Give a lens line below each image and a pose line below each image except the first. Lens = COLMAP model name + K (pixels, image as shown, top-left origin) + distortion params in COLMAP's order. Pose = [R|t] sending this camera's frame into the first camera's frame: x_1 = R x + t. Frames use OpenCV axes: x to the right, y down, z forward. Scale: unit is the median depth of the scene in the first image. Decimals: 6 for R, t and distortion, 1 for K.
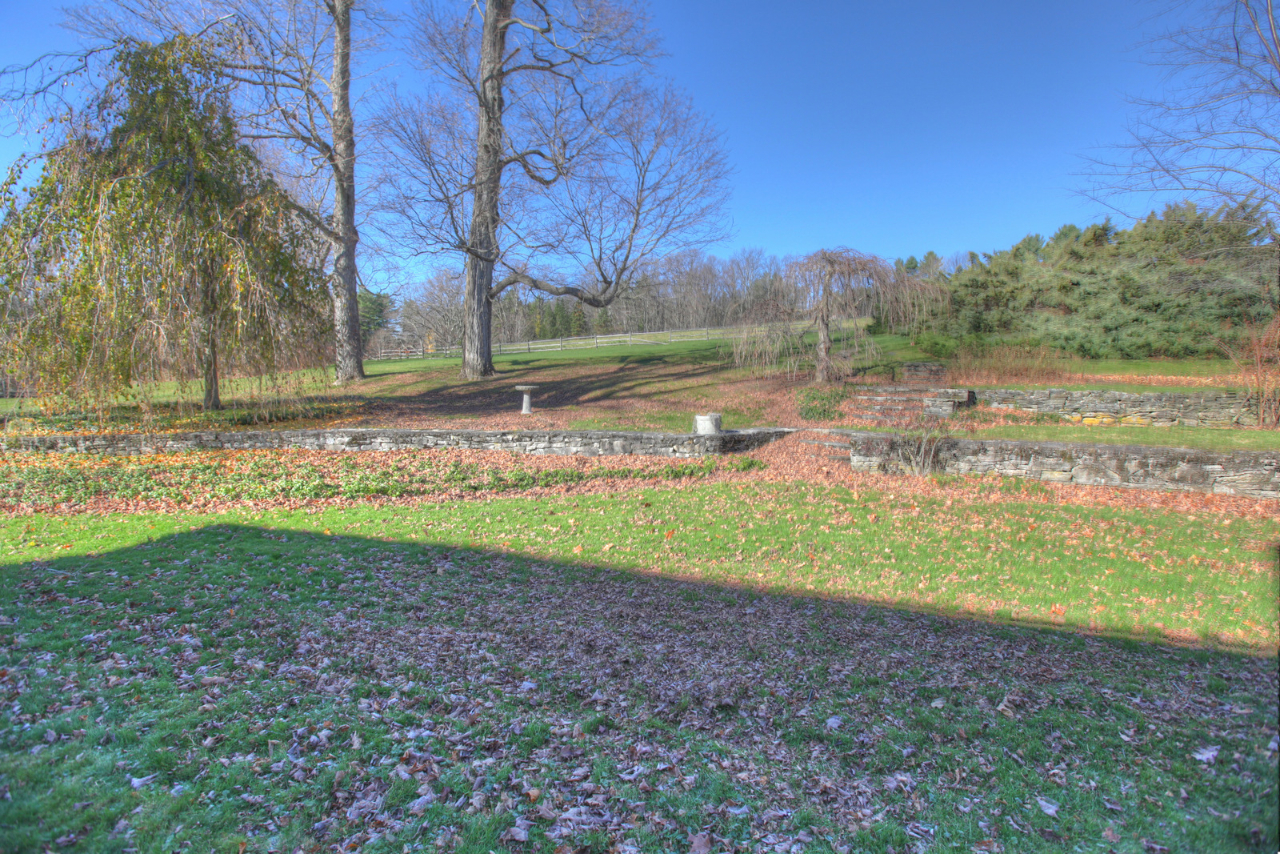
lens RADIAL K [[611.3, 0, 625.0], [0, 611.3, 433.2], [0, 0, 1]] dist [-0.073166, 0.046129]
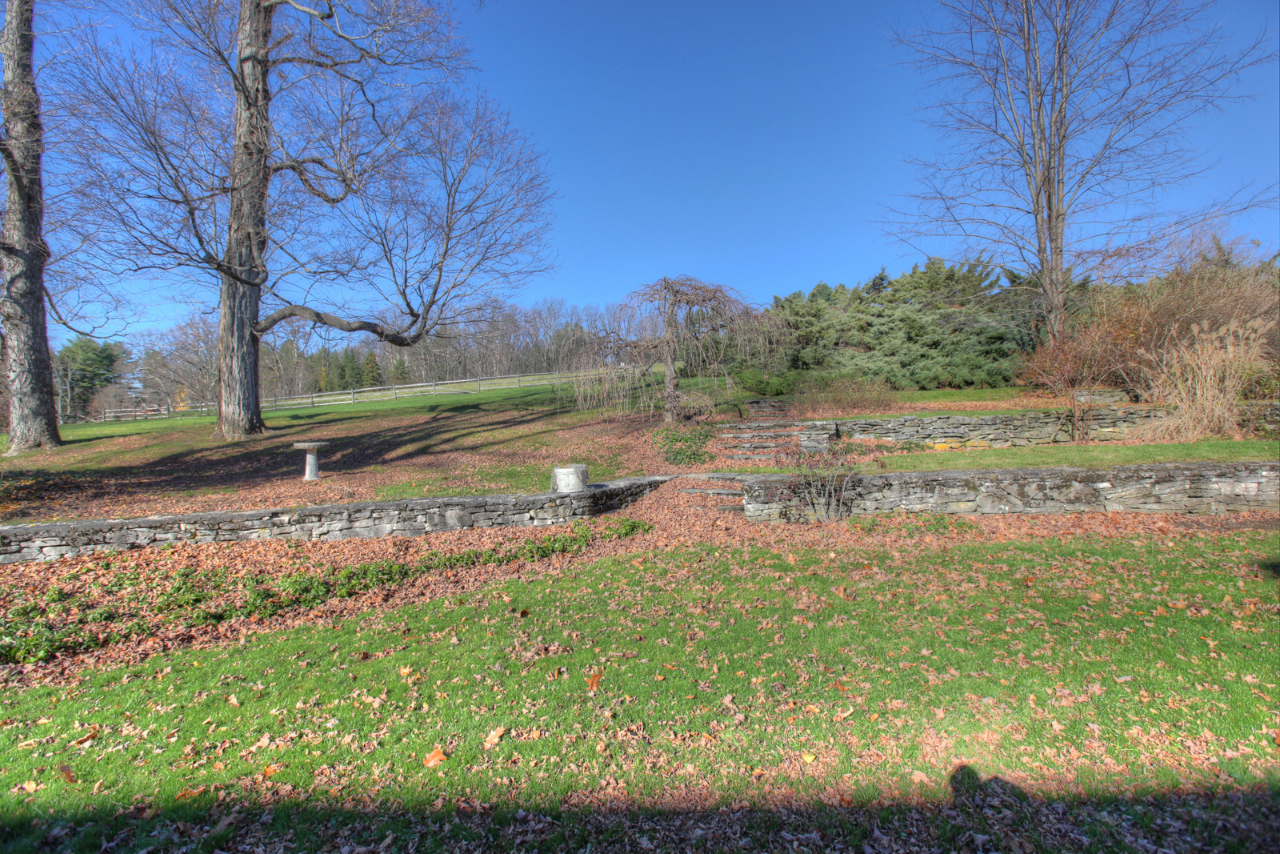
lens RADIAL K [[599.9, 0, 640.0], [0, 599.9, 427.0], [0, 0, 1]] dist [-0.057131, 0.021048]
pose [[0.938975, -0.042284, 0.341376, -0.030306], [0.074039, 0.993999, -0.080529, -0.009699], [-0.335922, 0.100890, 0.936471, 0.197377]]
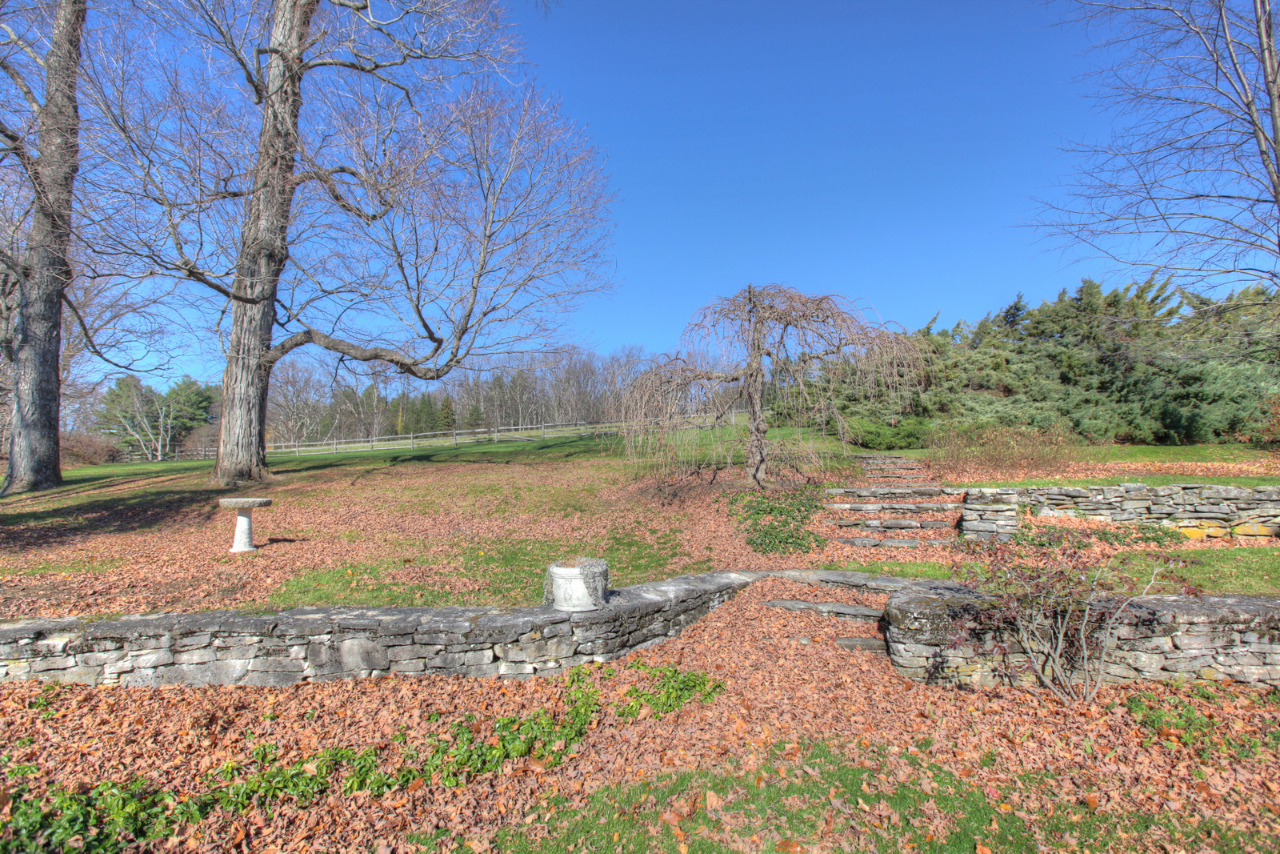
lens RADIAL K [[599.9, 0, 640.0], [0, 599.9, 427.0], [0, 0, 1]] dist [-0.057131, 0.021048]
pose [[0.977044, 0.003091, 0.213014, 0.068106], [0.034682, 0.984248, -0.173359, -0.039374], [-0.210195, 0.176767, 0.961547, 0.435546]]
